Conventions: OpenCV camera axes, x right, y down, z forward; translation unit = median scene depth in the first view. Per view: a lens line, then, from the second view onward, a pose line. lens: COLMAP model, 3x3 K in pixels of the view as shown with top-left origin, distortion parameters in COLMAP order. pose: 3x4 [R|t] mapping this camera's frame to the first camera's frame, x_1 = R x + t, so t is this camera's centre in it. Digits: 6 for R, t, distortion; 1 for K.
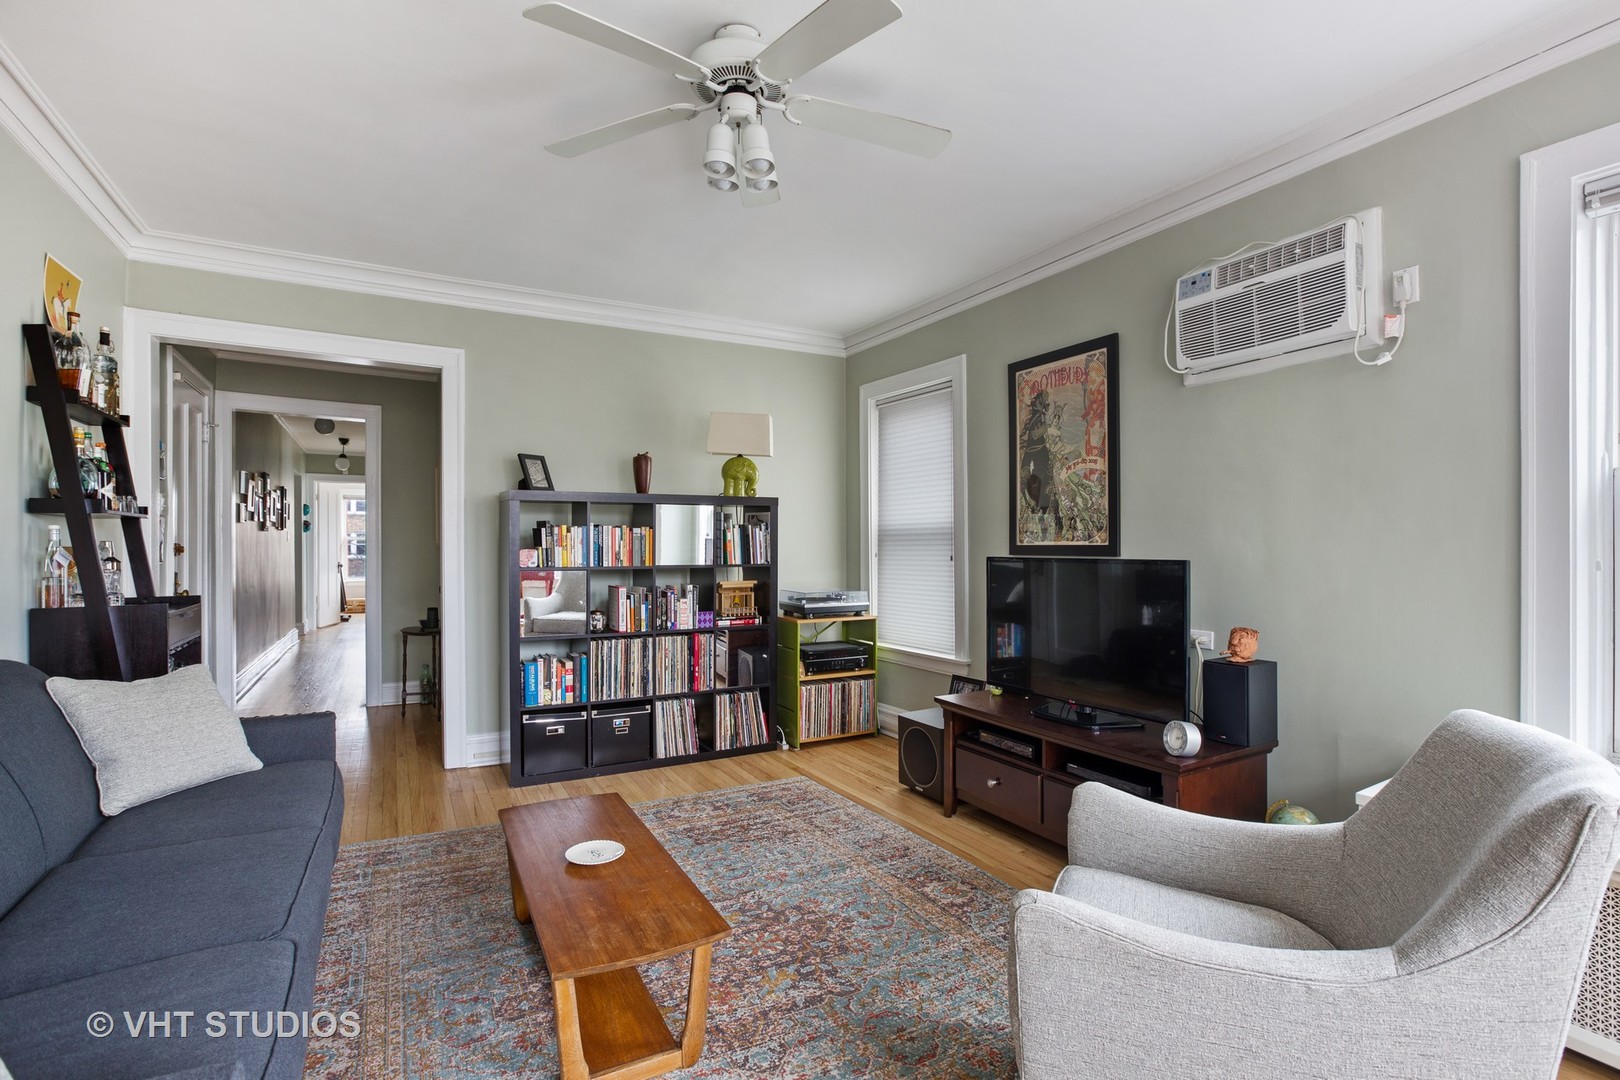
lens RADIAL K [[770.8, 0, 803.1], [0, 770.8, 546.6], [0, 0, 1]] dist [-0.029076, 0.008476]
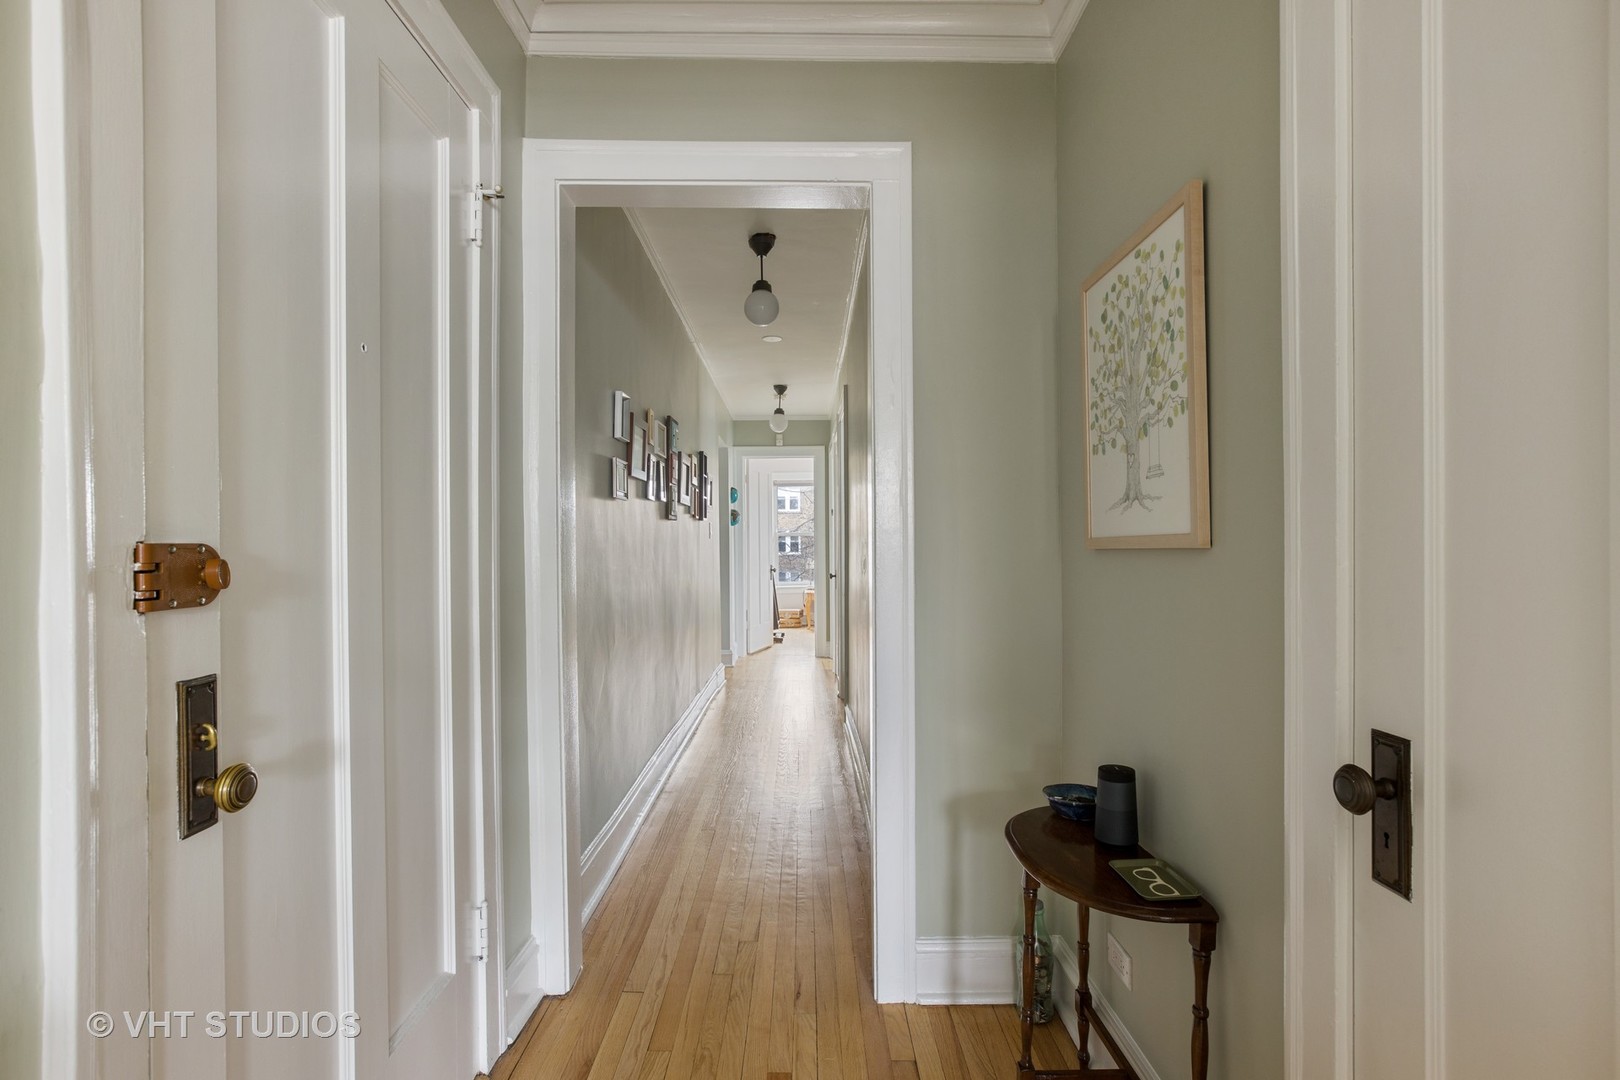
lens RADIAL K [[785.6, 0, 813.4], [0, 785.6, 544.1], [0, 0, 1]] dist [-0.028917, 0.012616]
pose [[0.887678, -0.005886, -0.460427, -0.249755], [0.007533, 0.999970, 0.001739, -0.001809], [0.460403, -0.005012, 0.887696, 0.385255]]
